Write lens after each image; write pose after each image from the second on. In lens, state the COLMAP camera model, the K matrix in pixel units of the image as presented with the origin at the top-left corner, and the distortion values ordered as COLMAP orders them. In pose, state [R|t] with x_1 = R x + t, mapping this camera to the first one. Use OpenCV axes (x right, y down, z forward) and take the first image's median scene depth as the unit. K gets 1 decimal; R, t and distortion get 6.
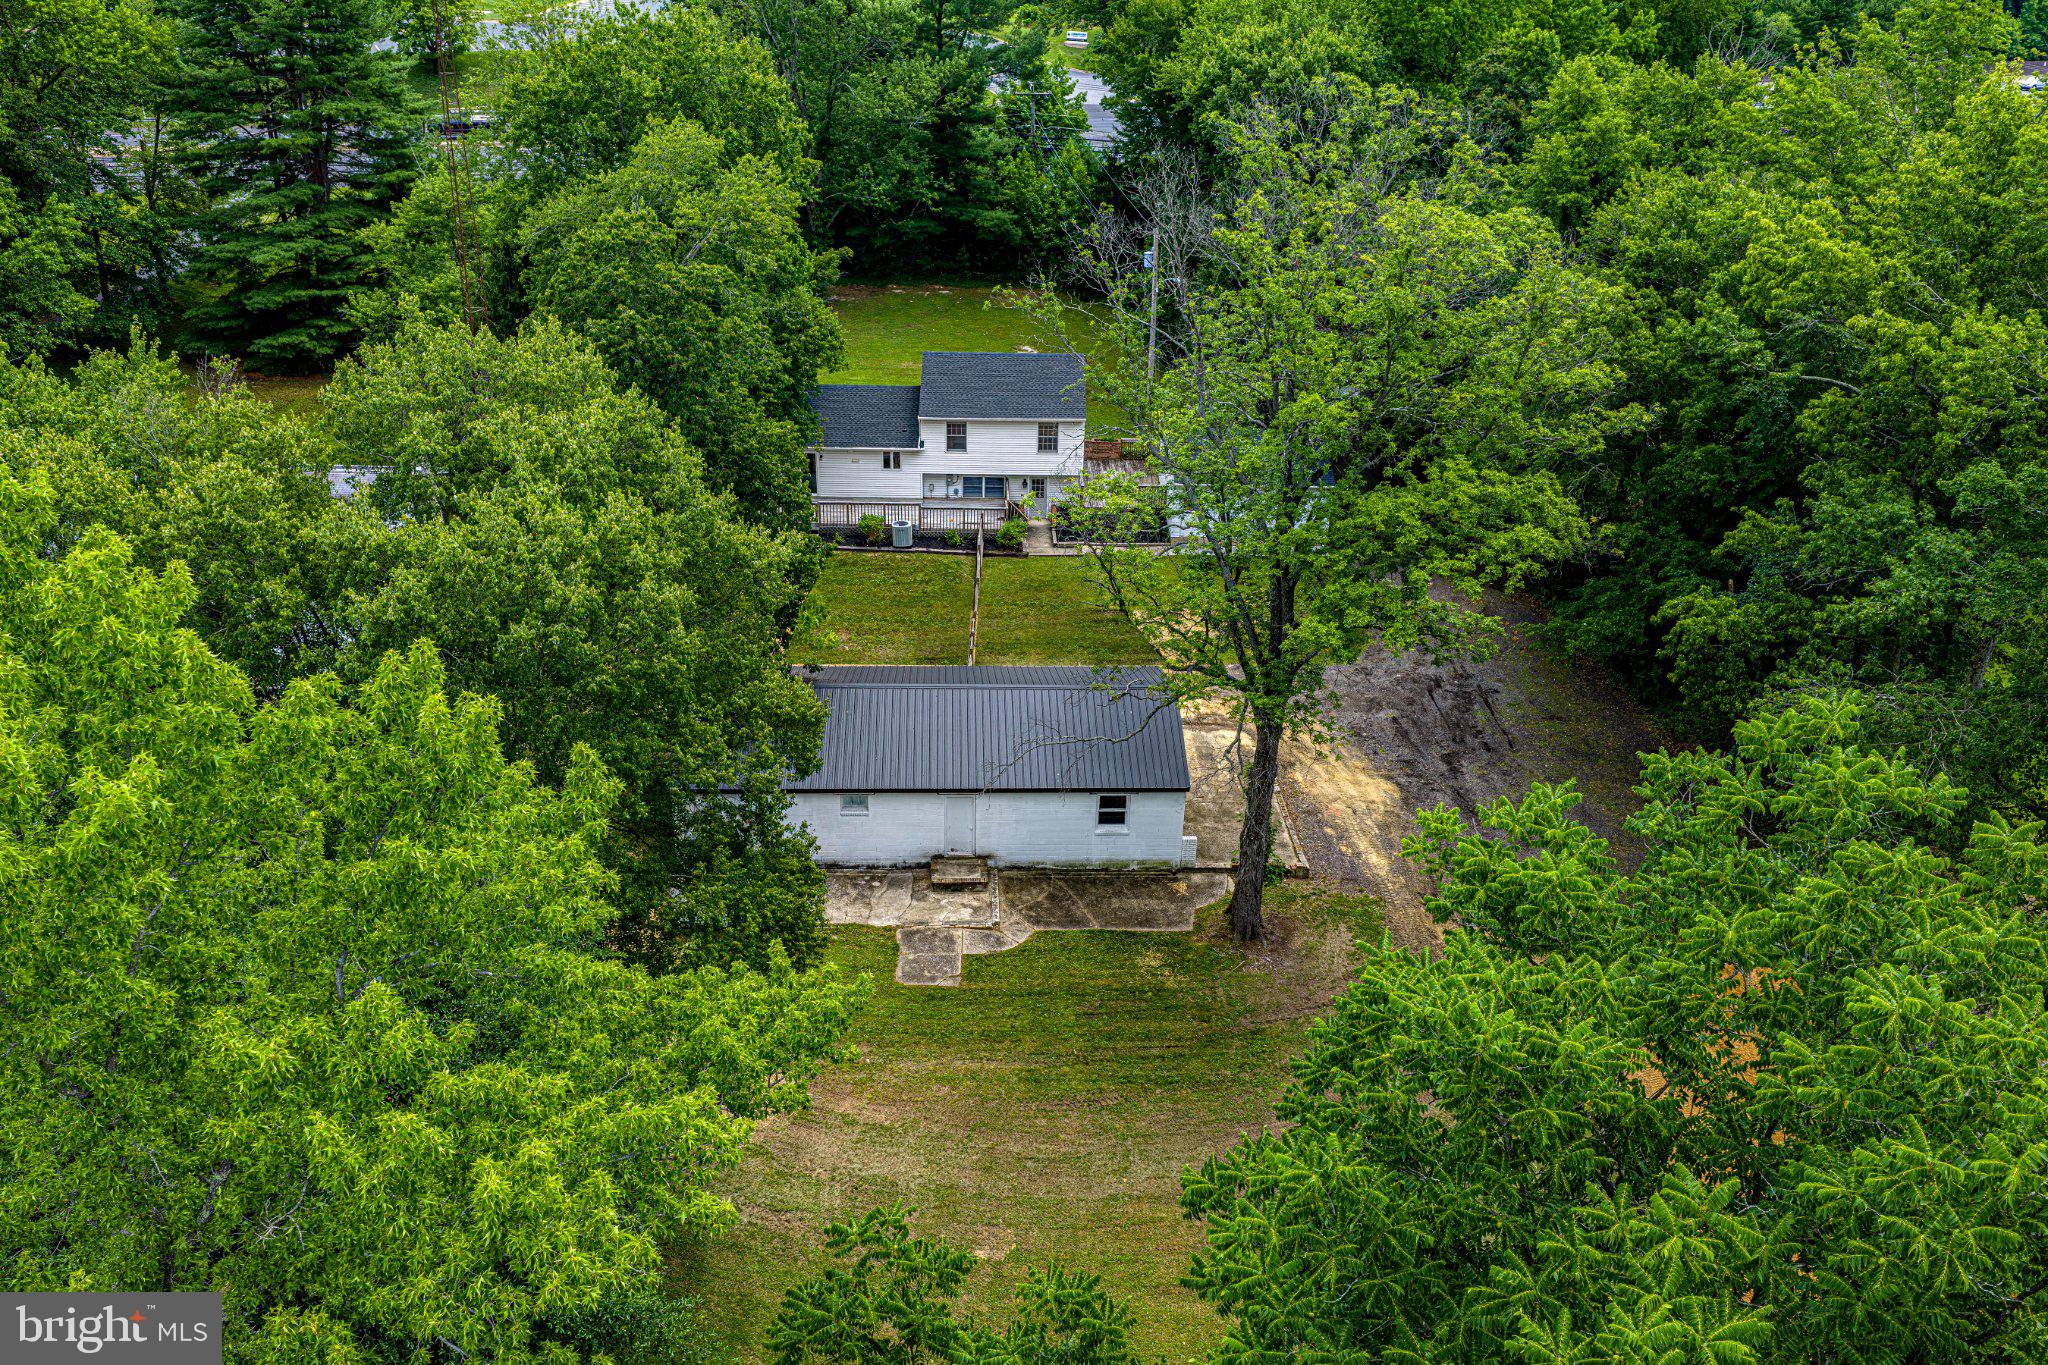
lens RADIAL K [[1708.2, 0, 1024.5], [0, 1708.2, 683.7], [0, 0, 1]] dist [0.005133, -0.000389]
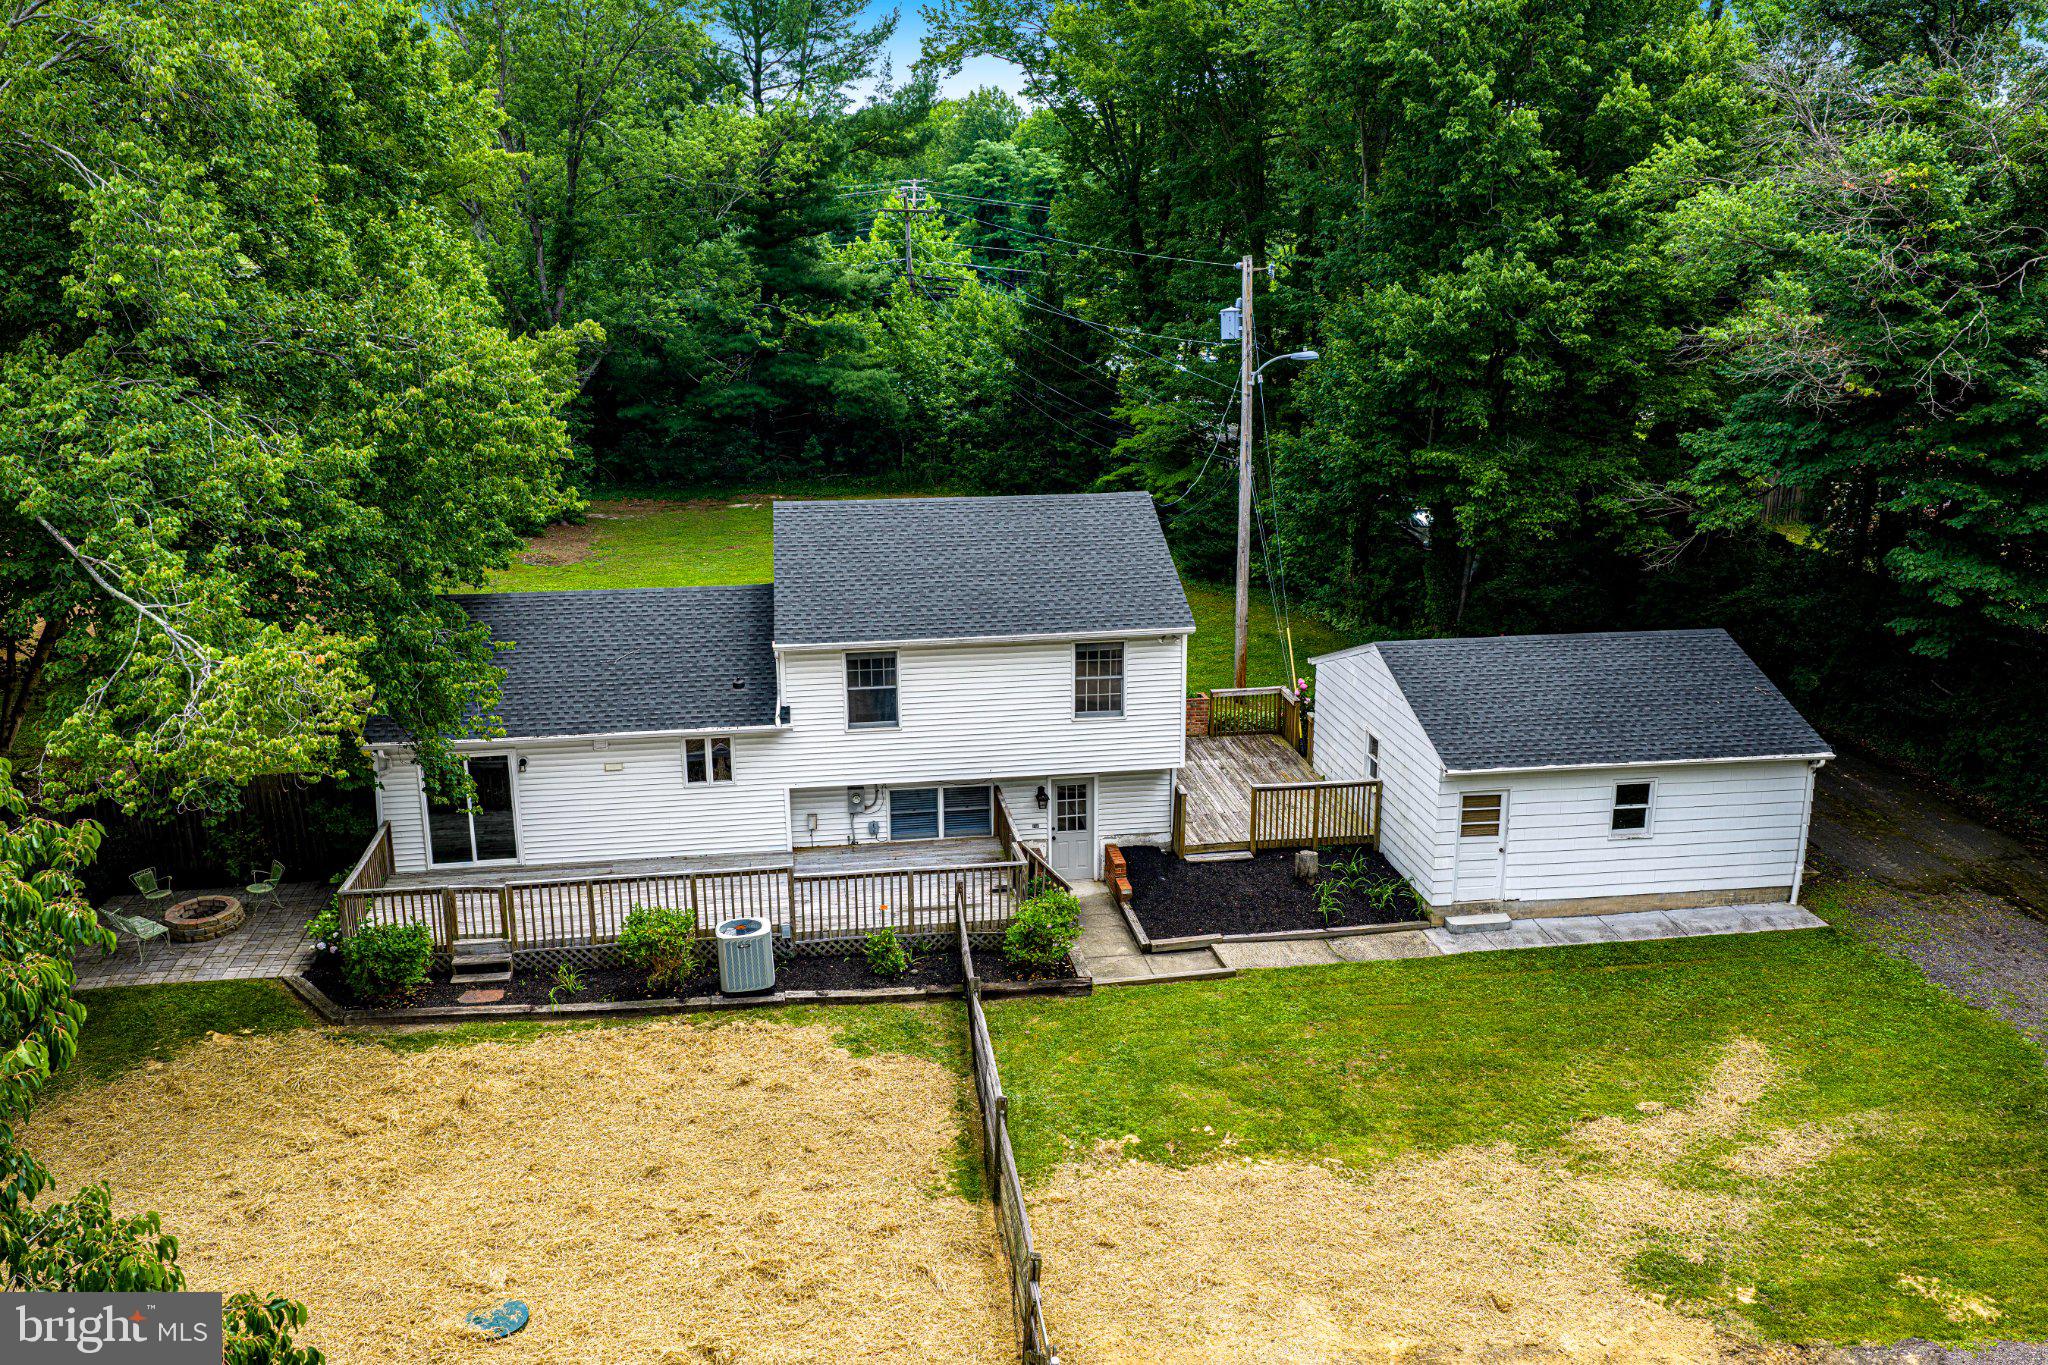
lens RADIAL K [[1708.2, 0, 1025.1], [0, 1708.2, 681.6], [0, 0, 1]] dist [0.005133, -0.000389]
pose [[0.992486, -0.058203, 0.107633, -0.046981], [0.077800, 0.979092, -0.187950, -0.069322], [-0.094443, 0.194911, 0.976263, 0.609663]]
